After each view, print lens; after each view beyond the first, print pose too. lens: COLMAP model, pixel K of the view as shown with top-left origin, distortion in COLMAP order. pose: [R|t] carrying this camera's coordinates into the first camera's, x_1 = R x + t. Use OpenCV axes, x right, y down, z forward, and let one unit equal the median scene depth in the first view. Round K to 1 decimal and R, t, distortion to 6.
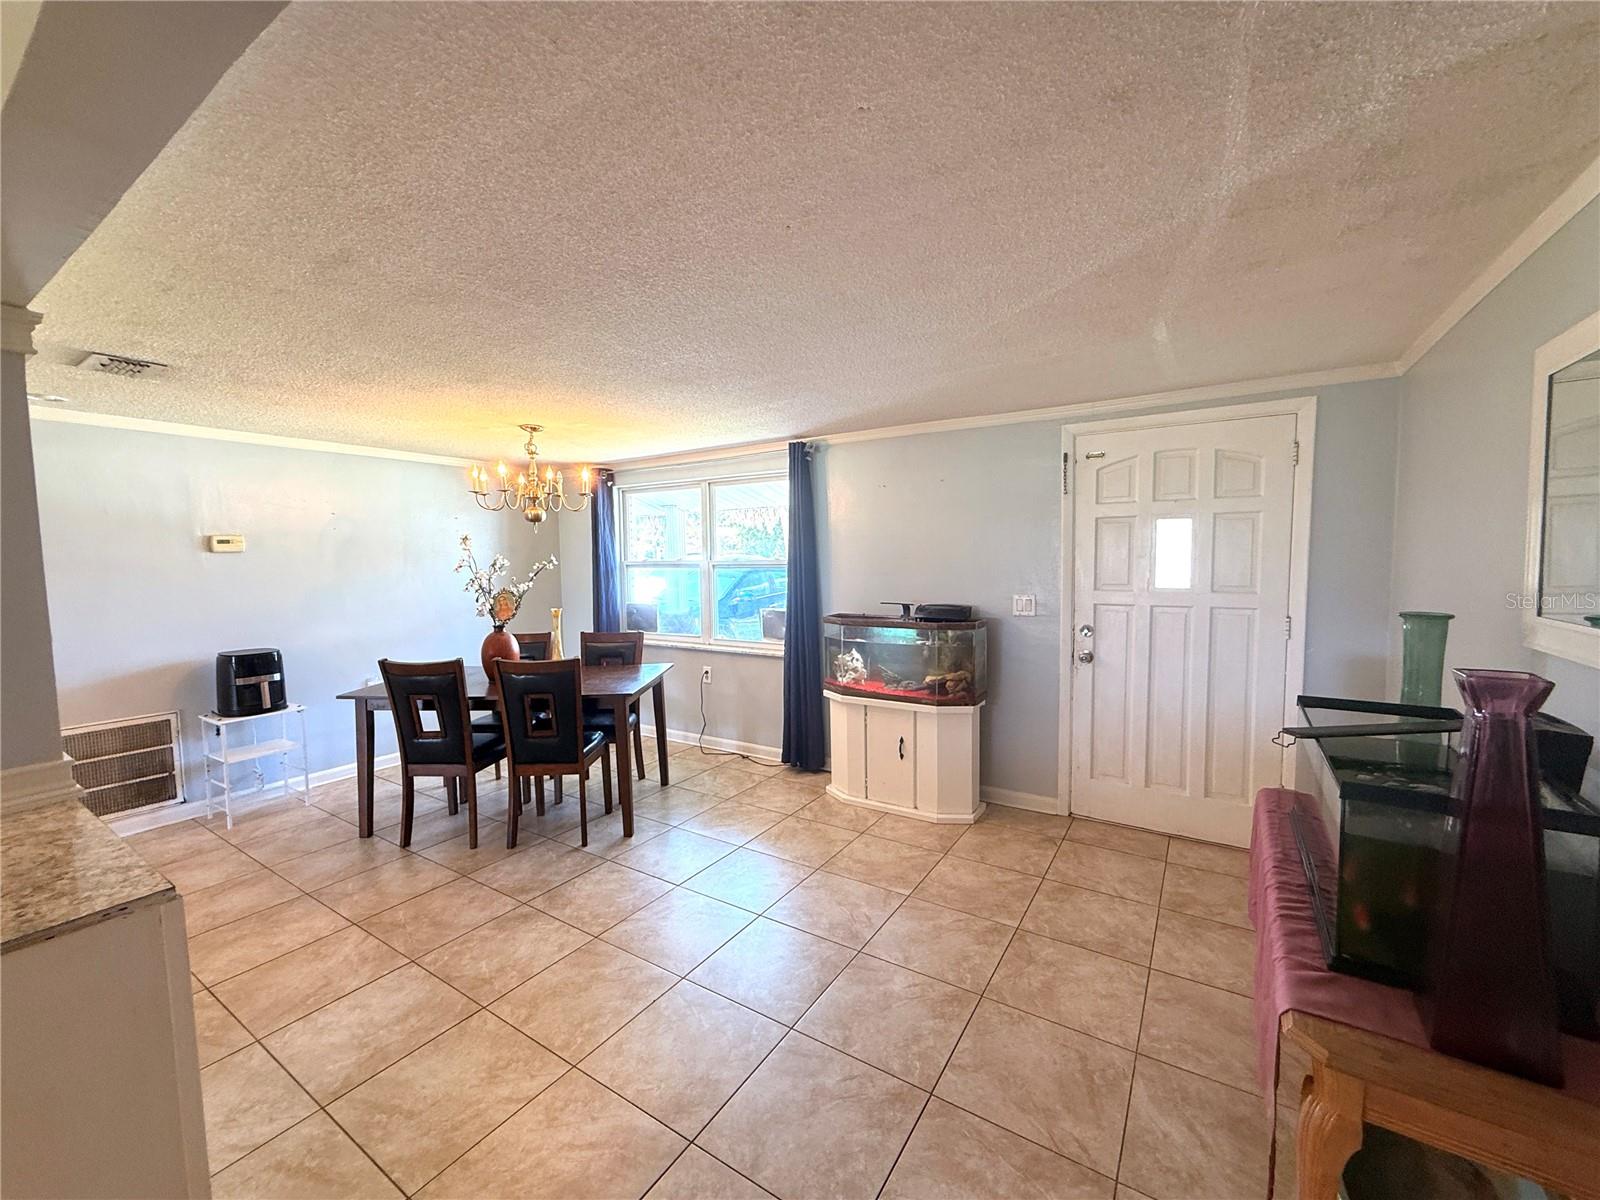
lens RADIAL K [[640.4, 0, 798.2], [0, 640.4, 600.1], [0, 0, 1]] dist [-0.001521, 0.000072]
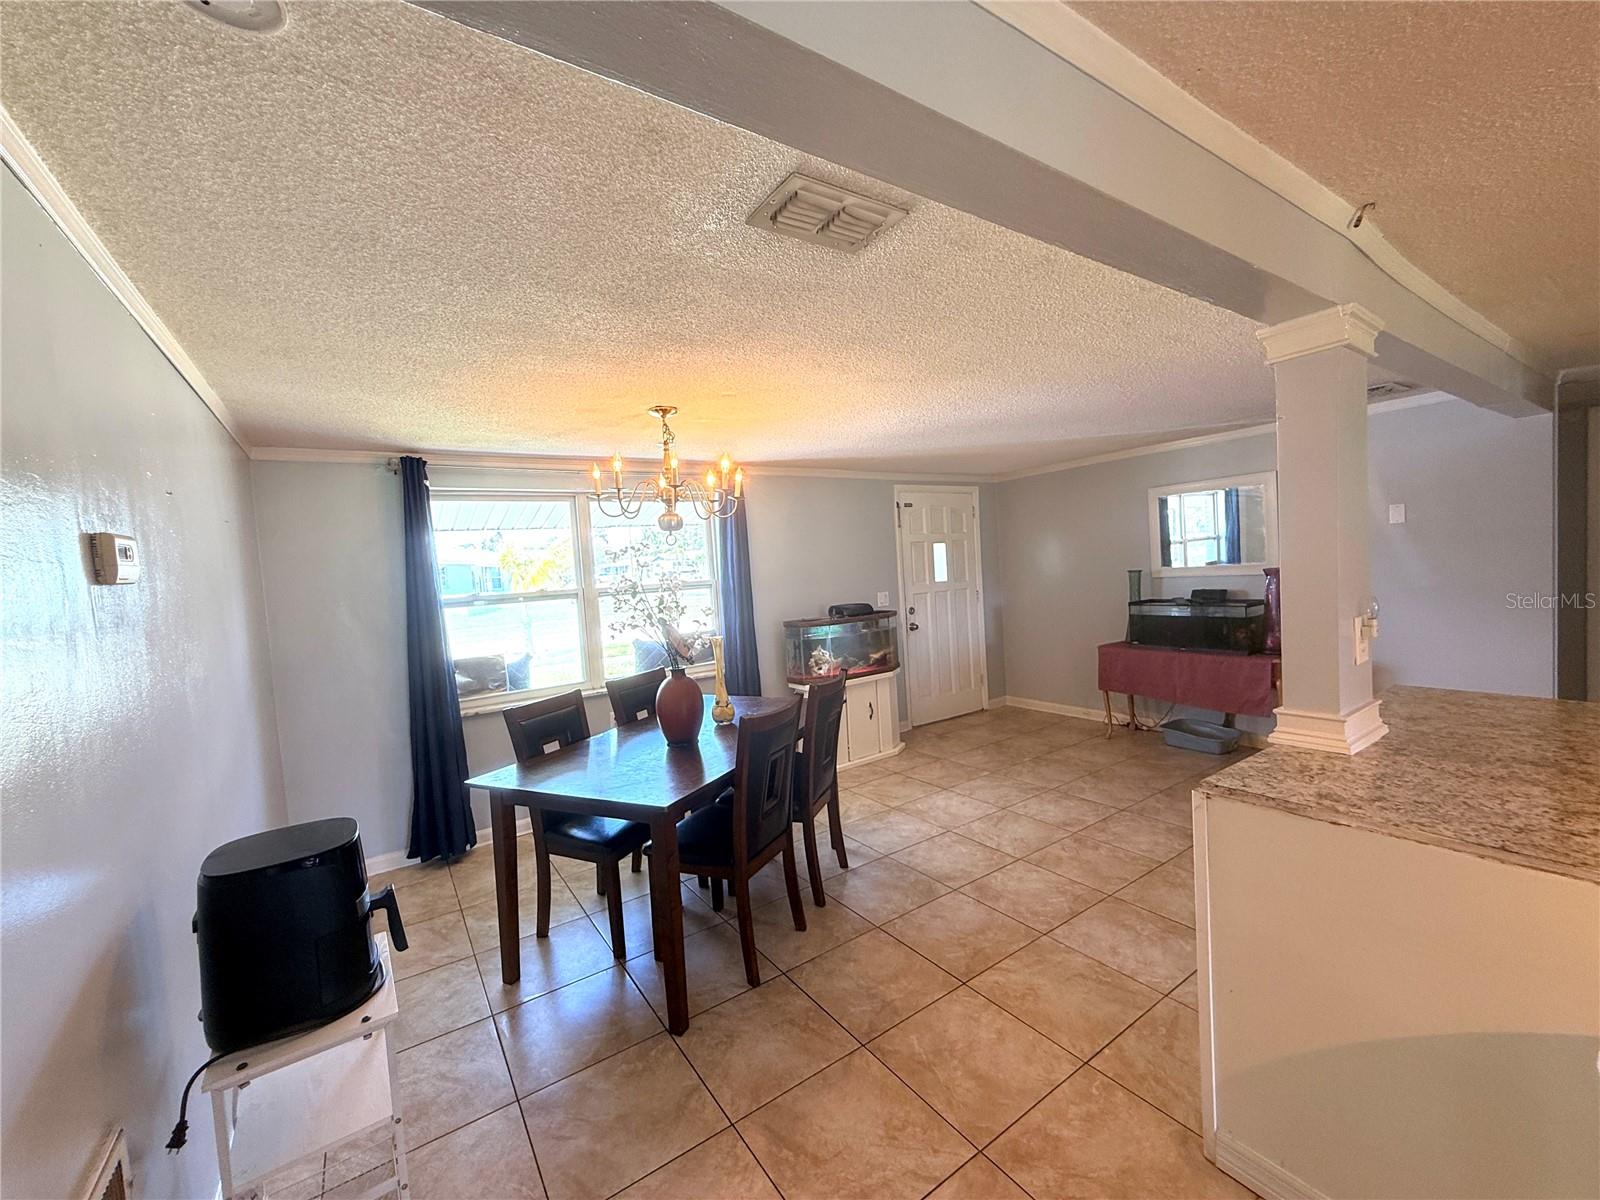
lens RADIAL K [[642.2, 0, 797.0], [0, 642.2, 602.2], [0, 0, 1]] dist [0.001201, 0.000402]
pose [[0.393749, -0.060494, 0.917225, -1.149219], [0.122133, 0.992428, 0.013024, -0.030456], [-0.911068, 0.106895, 0.398156, 0.600837]]
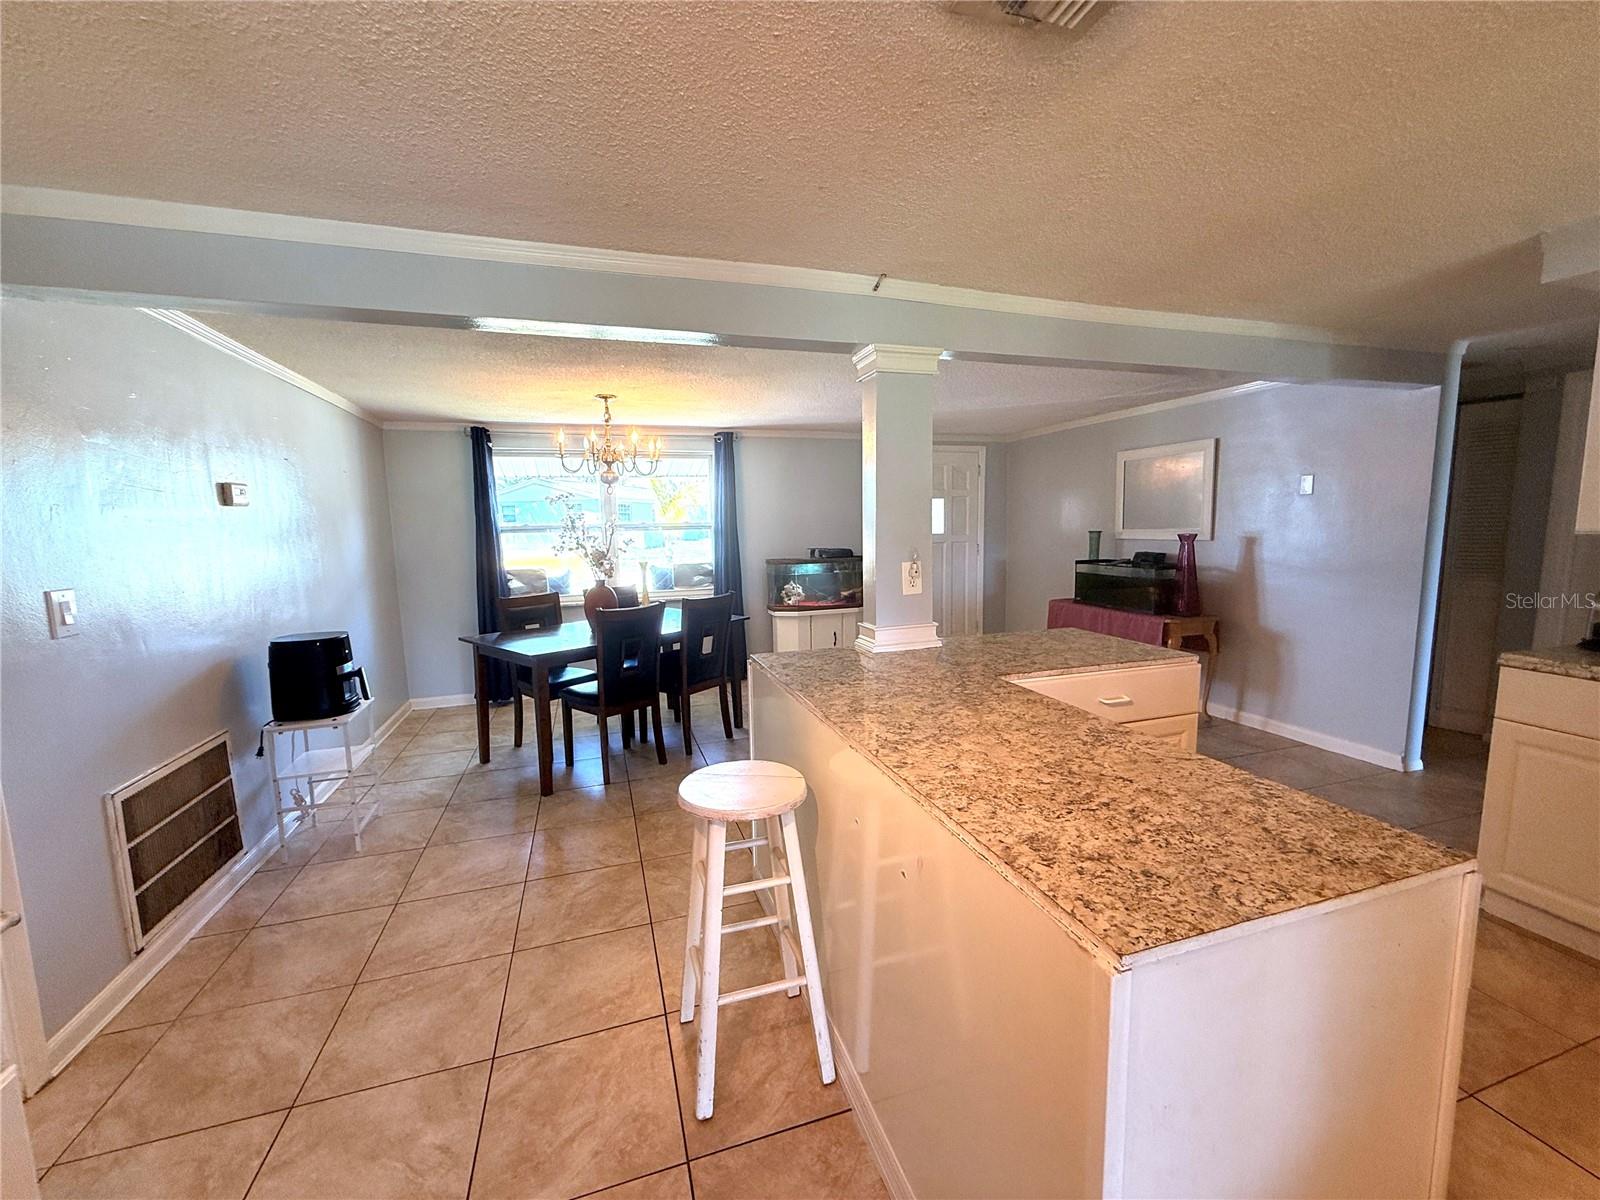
lens RADIAL K [[640.4, 0, 798.2], [0, 640.4, 600.1], [0, 0, 1]] dist [-0.001521, 0.000072]
pose [[0.633829, -0.092148, 0.767965, -1.145652], [0.066062, 0.995699, 0.064951, 0.027791], [-0.770647, 0.009566, 0.637190, 0.056535]]
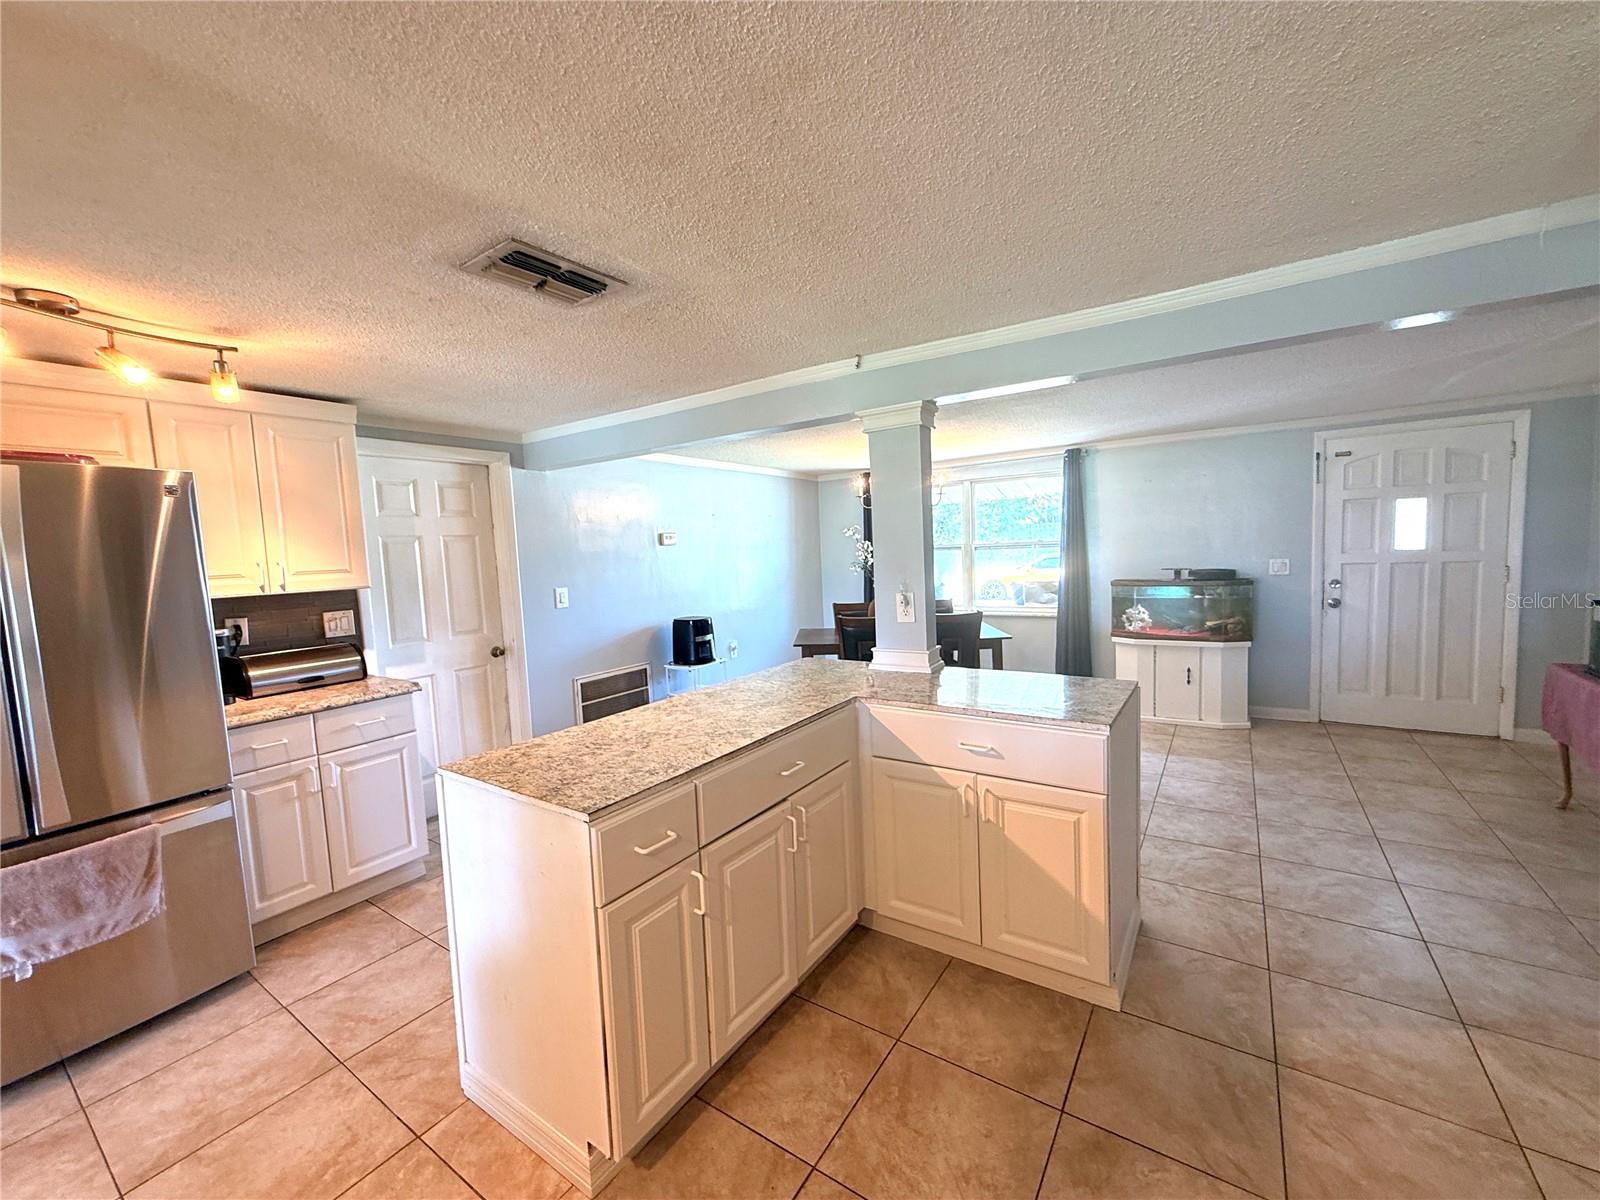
lens RADIAL K [[640.4, 0, 798.2], [0, 640.4, 600.1], [0, 0, 1]] dist [-0.001521, 0.000072]
pose [[0.999387, -0.027131, -0.022129, -0.644648], [0.027385, 0.999561, 0.011274, 0.035752], [0.021813, -0.011874, 0.999692, -0.372073]]
